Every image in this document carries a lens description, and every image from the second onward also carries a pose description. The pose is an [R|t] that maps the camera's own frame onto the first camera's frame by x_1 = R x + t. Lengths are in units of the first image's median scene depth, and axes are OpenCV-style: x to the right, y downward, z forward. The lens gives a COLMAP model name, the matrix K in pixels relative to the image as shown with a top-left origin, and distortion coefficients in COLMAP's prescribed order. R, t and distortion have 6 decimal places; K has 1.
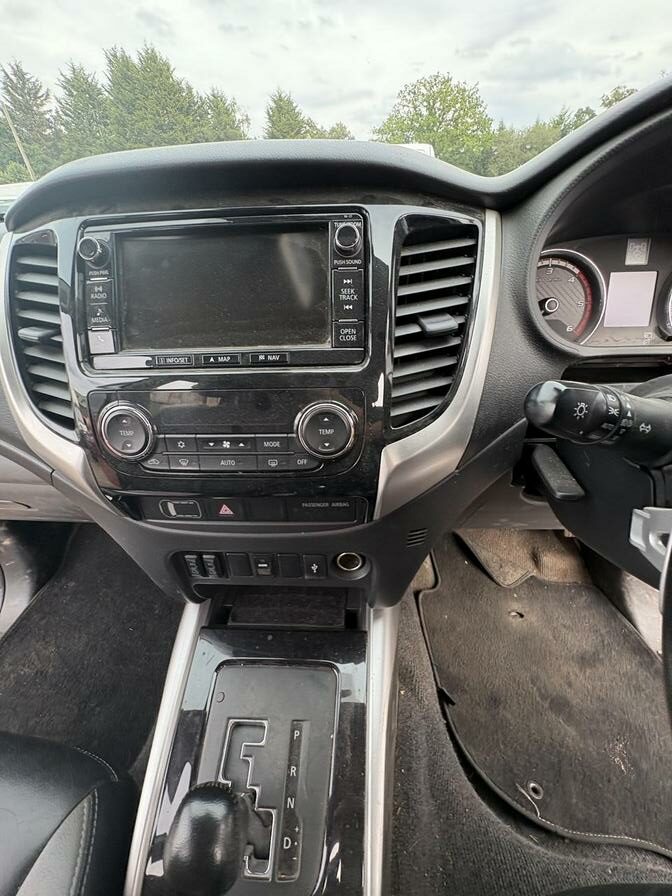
lens RADIAL K [[356.2, 0, 326.9], [0, 356.2, 442.9], [0, 0, 1]] dist [0.001131, 0.000286]
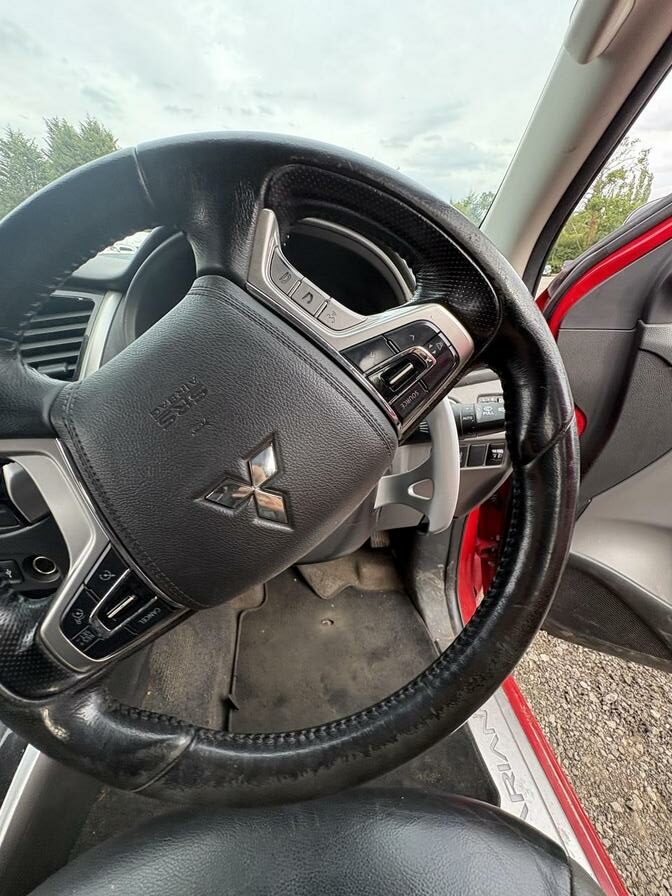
lens RADIAL K [[356.2, 0, 327.9], [0, 356.2, 443.5], [0, 0, 1]] dist [0.001131, 0.000286]
pose [[0.990745, -0.043136, 0.128699, 0.374690], [0.058328, 0.991451, -0.116718, 0.054393], [-0.122564, 0.123145, 0.984791, -0.144687]]
